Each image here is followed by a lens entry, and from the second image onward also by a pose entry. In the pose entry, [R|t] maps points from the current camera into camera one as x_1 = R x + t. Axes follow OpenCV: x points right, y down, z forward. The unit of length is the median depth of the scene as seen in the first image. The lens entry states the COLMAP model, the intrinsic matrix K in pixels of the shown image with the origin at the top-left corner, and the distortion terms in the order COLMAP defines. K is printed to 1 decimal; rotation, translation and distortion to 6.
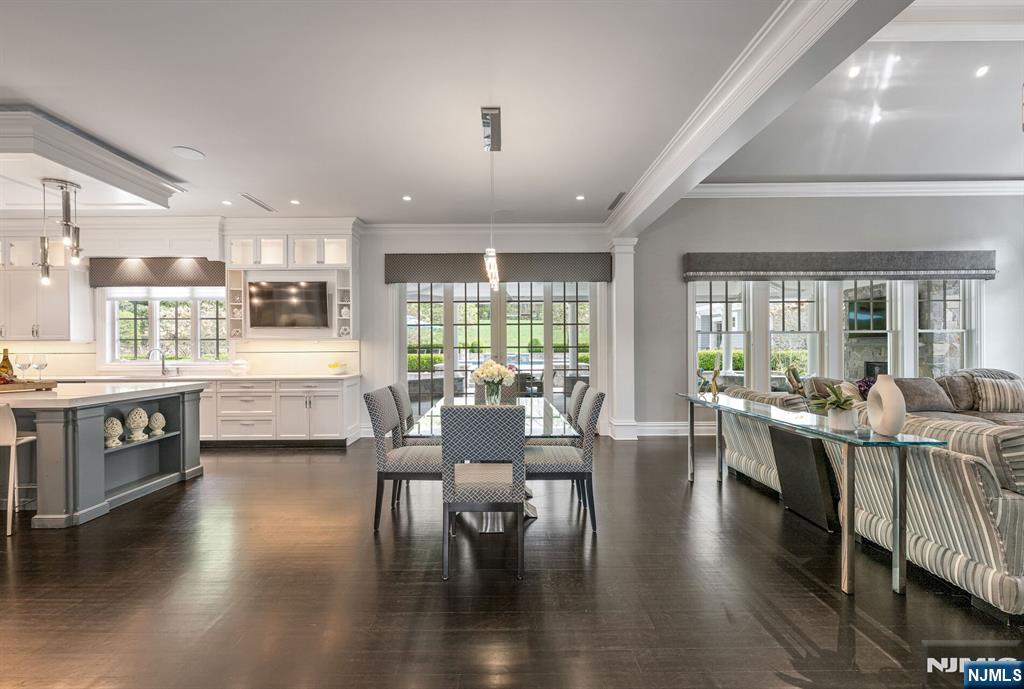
lens RADIAL K [[414.2, 0, 504.0], [0, 414.2, 346.2], [0, 0, 1]] dist [-0.000117, 0.000443]
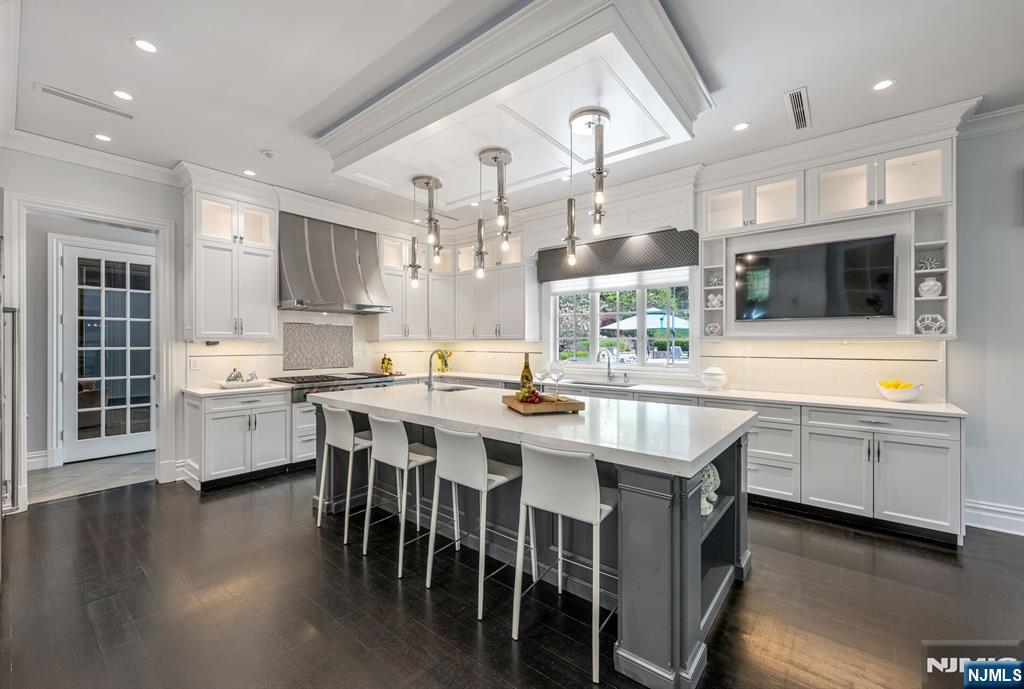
lens RADIAL K [[414.2, 0, 506.5], [0, 414.2, 342.0], [0, 0, 1]] dist [-0.000117, 0.000443]
pose [[0.770847, 0.005509, -0.636996, -0.467813], [-0.004396, 0.999985, 0.003328, -0.011425], [0.637005, 0.000235, 0.770860, 0.235988]]
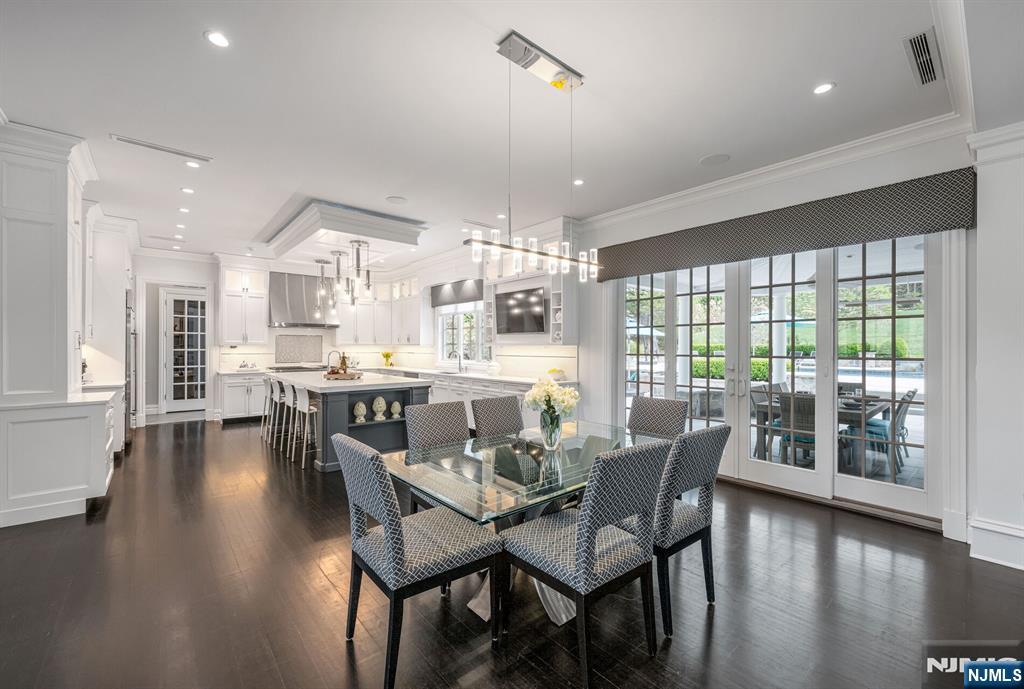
lens RADIAL K [[414.2, 0, 512.2], [0, 414.2, 346.2], [0, 0, 1]] dist [-0.000117, 0.000443]
pose [[0.650495, 0.006173, -0.759486, 0.286654], [-0.003812, 0.999981, 0.004862, -0.017007], [0.759501, -0.000267, 0.650506, 0.285179]]
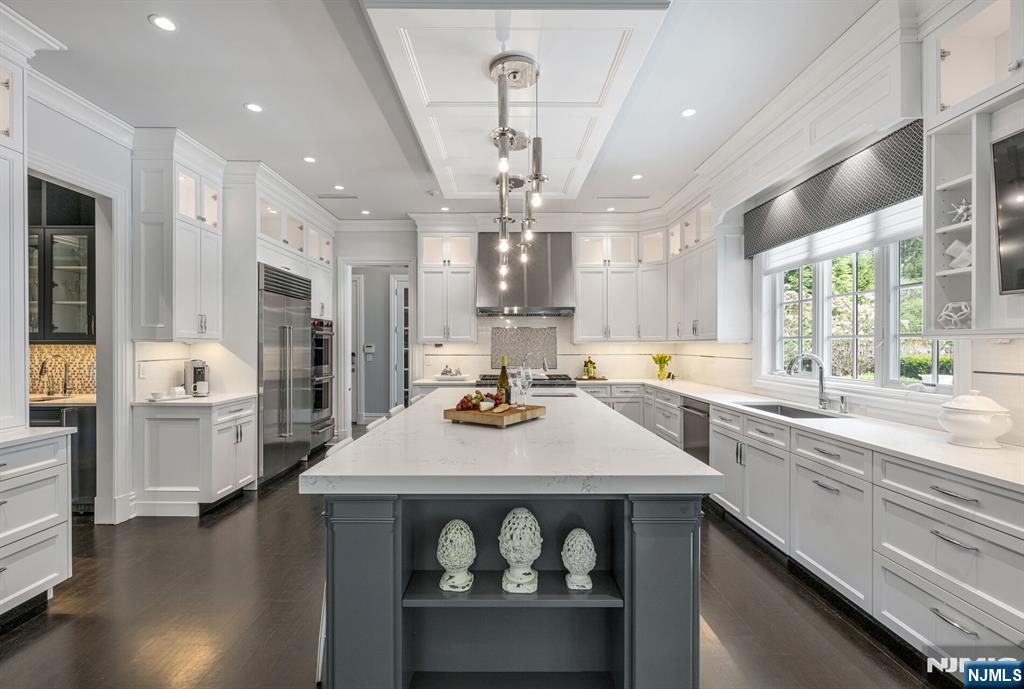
lens RADIAL K [[456.1, 0, 507.3], [0, 456.1, 344.6], [0, 0, 1]] dist [0.002340, 0.000299]
pose [[0.003114, 0.005778, -0.999978, -0.279556], [0.003155, 0.999978, 0.005788, -0.011432], [0.999990, -0.003173, 0.003096, 0.637428]]
